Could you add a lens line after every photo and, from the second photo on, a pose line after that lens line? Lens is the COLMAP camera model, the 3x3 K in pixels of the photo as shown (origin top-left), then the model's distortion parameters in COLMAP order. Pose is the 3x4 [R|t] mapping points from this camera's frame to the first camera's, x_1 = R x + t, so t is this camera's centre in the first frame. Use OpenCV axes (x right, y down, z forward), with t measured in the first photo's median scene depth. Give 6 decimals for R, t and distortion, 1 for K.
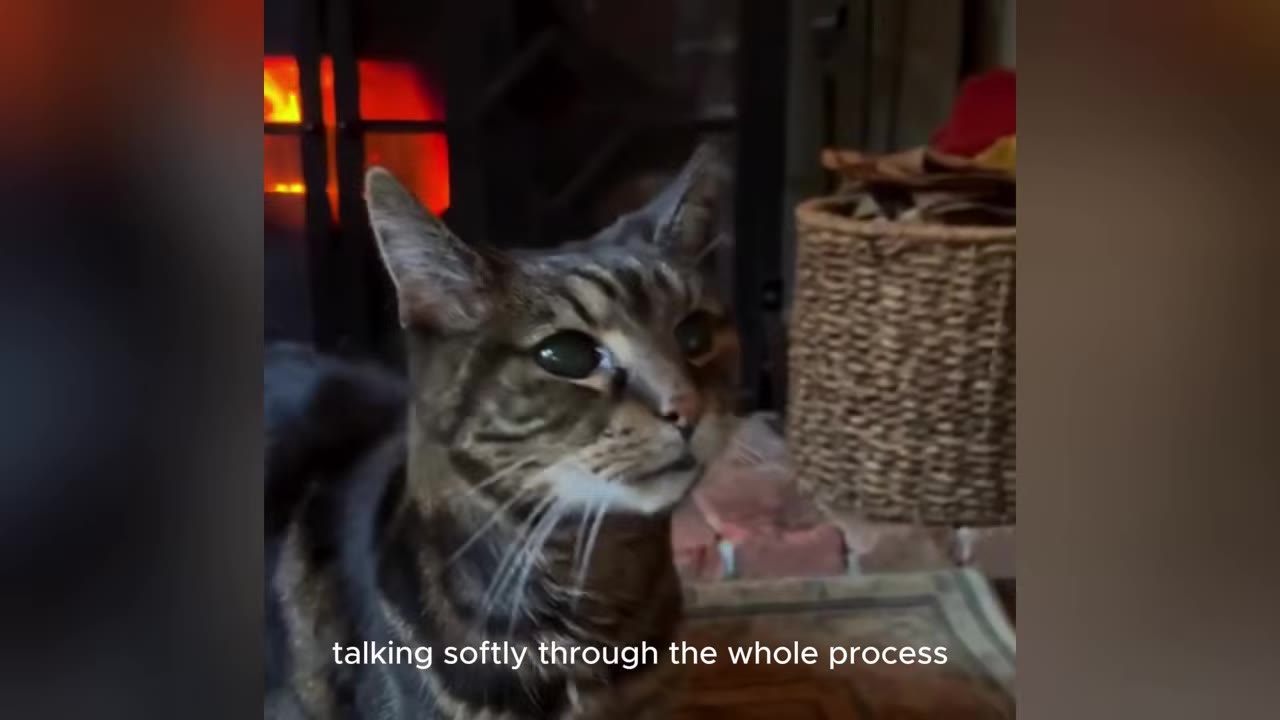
lens RADIAL K [[1159.3, 0, 638.6], [0, 1159.3, 357.8], [0, 0, 1]] dist [0.075790, 0.001146]
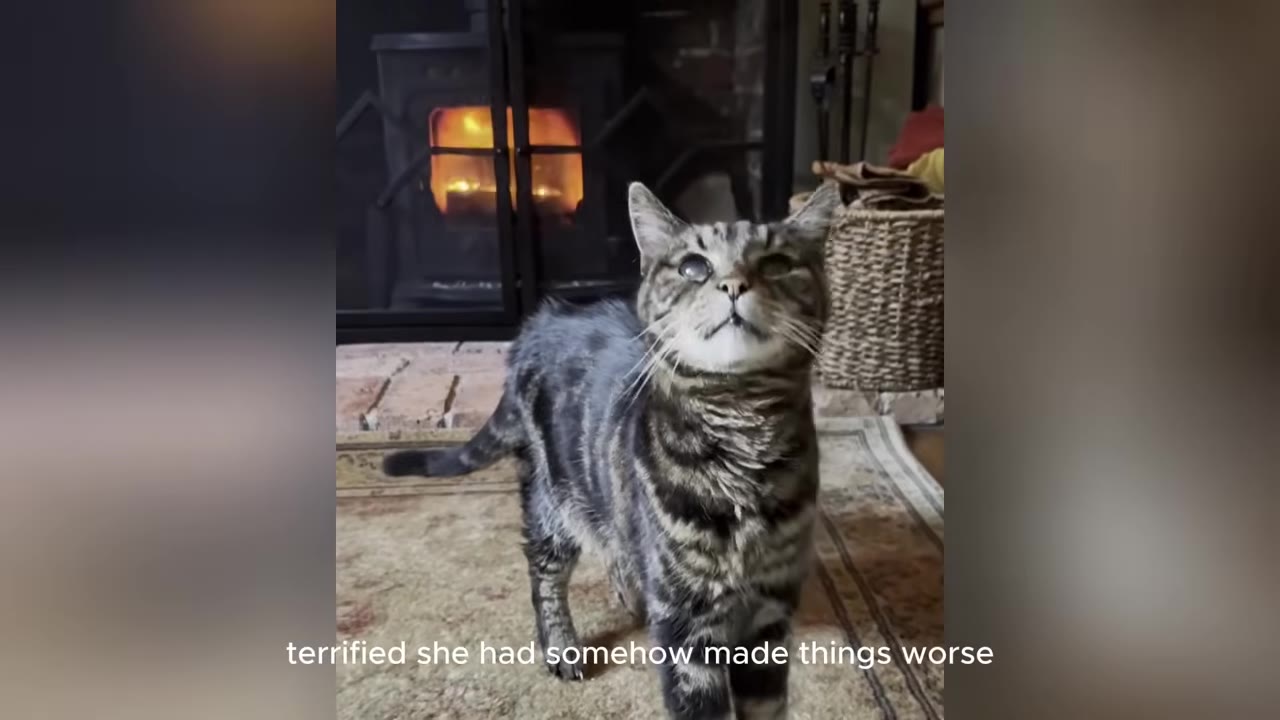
lens RADIAL K [[1159.3, 0, 642.4], [0, 1159.3, 358.9], [0, 0, 1]] dist [0.075790, 0.001146]
pose [[0.991759, 0.010275, -0.127706, 0.148587], [-0.007256, 0.999684, 0.024084, 0.061135], [0.127913, -0.022959, 0.991520, -0.687355]]
